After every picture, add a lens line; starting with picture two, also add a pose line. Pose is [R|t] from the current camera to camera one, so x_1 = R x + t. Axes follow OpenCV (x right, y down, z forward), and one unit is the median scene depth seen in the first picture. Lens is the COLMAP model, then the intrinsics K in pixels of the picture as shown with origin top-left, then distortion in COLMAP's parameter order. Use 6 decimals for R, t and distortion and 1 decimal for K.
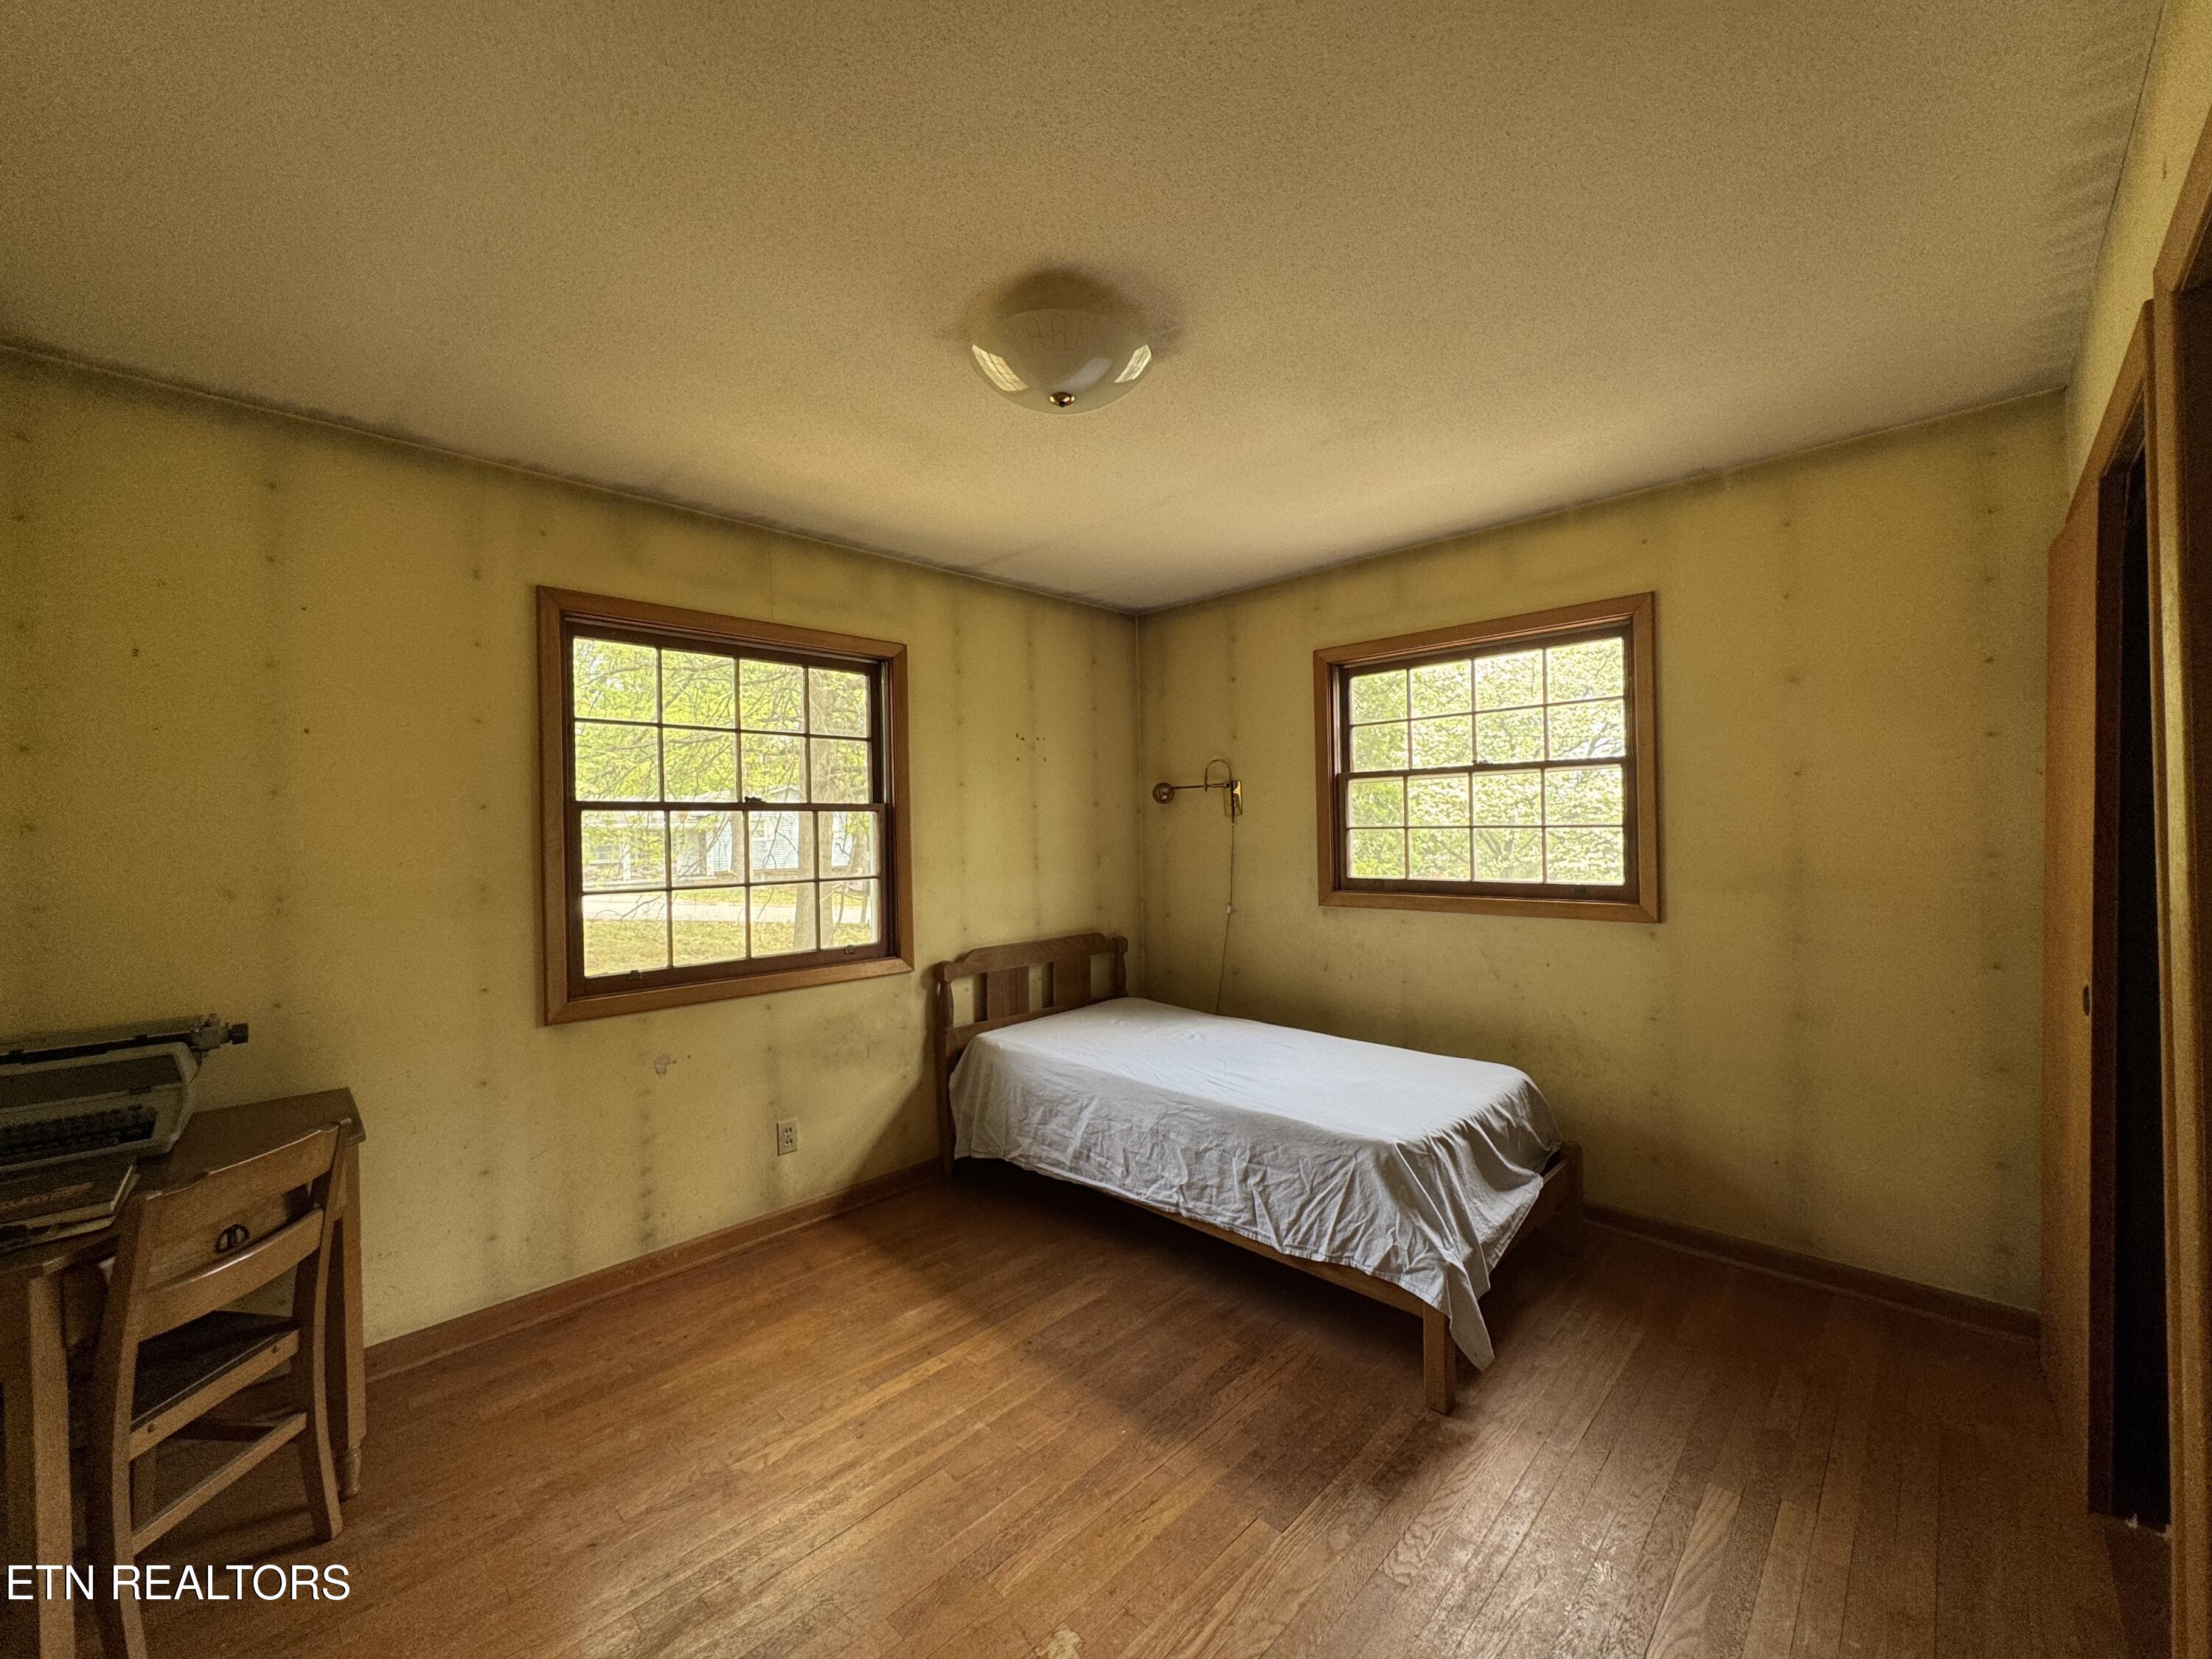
lens RADIAL K [[901.0, 0, 1093.5], [0, 901.0, 833.7], [0, 0, 1]] dist [0.004871, -0.000584]
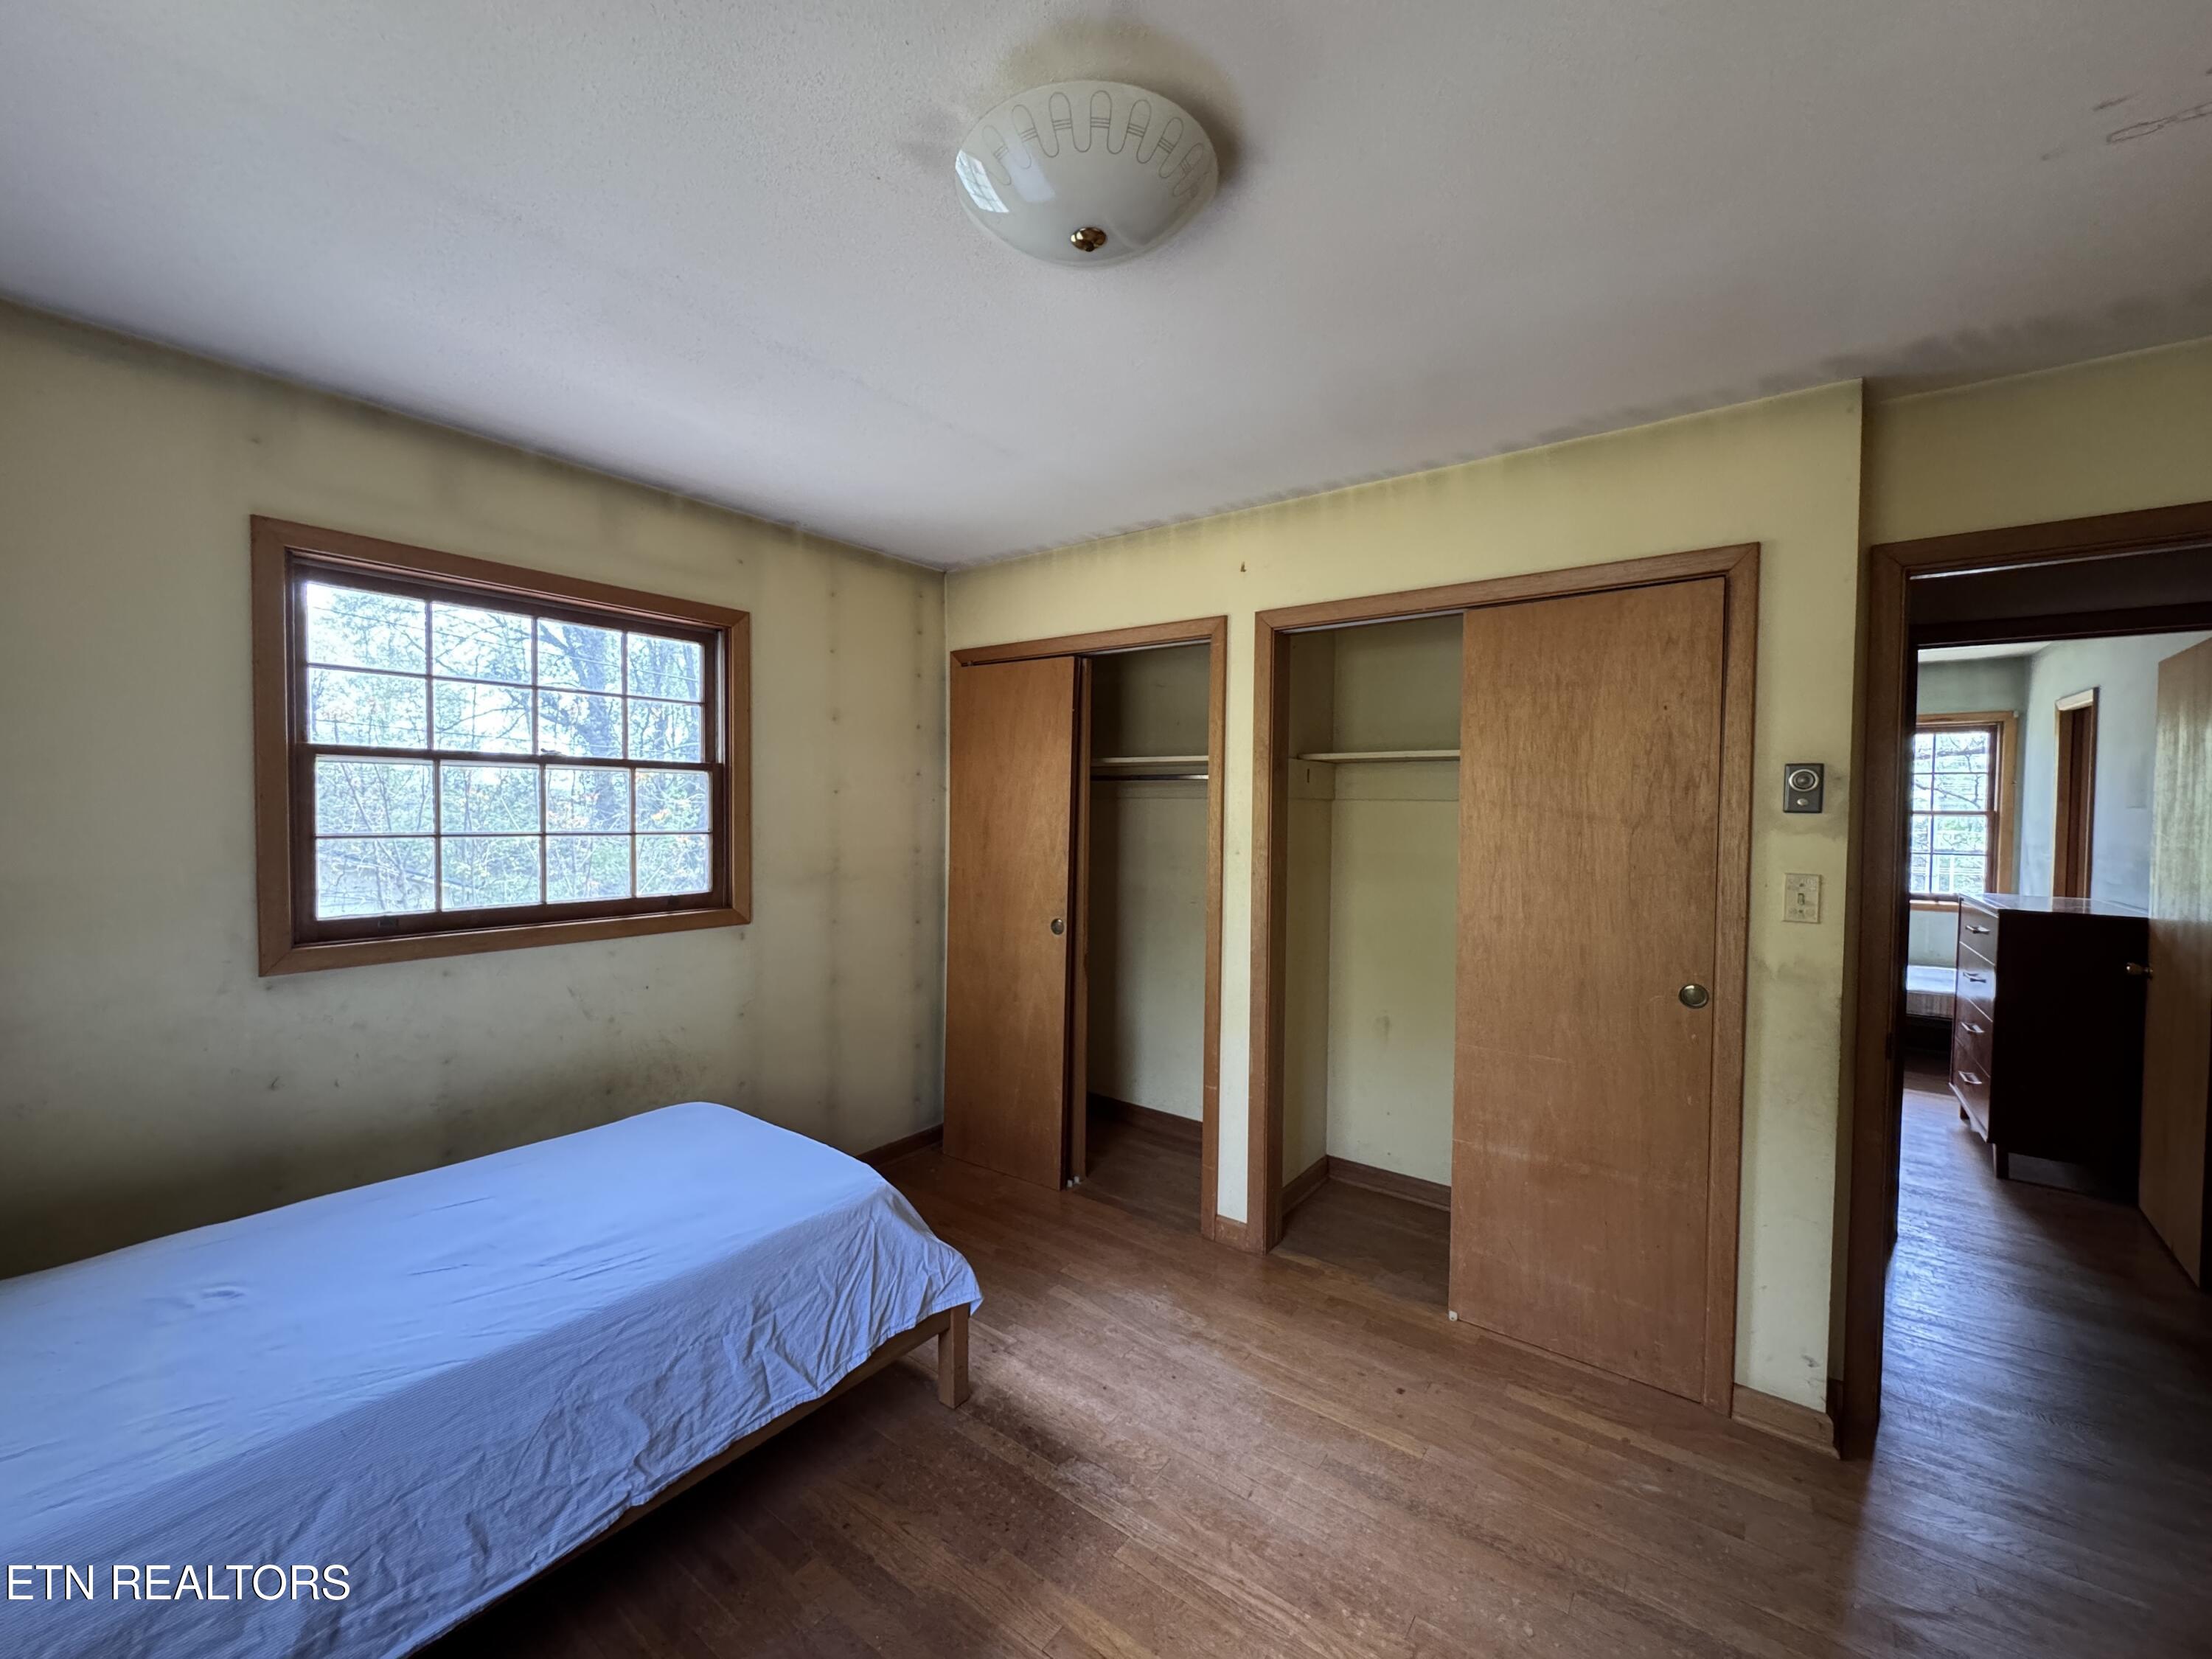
lens RADIAL K [[901.0, 0, 1116.8], [0, 901.0, 827.3], [0, 0, 1]] dist [0.004871, -0.000584]
pose [[-0.157094, -0.006675, 0.987561, -0.541459], [-0.002504, 0.999977, 0.006361, -0.024918], [-0.987581, -0.001474, -0.157107, 0.800892]]
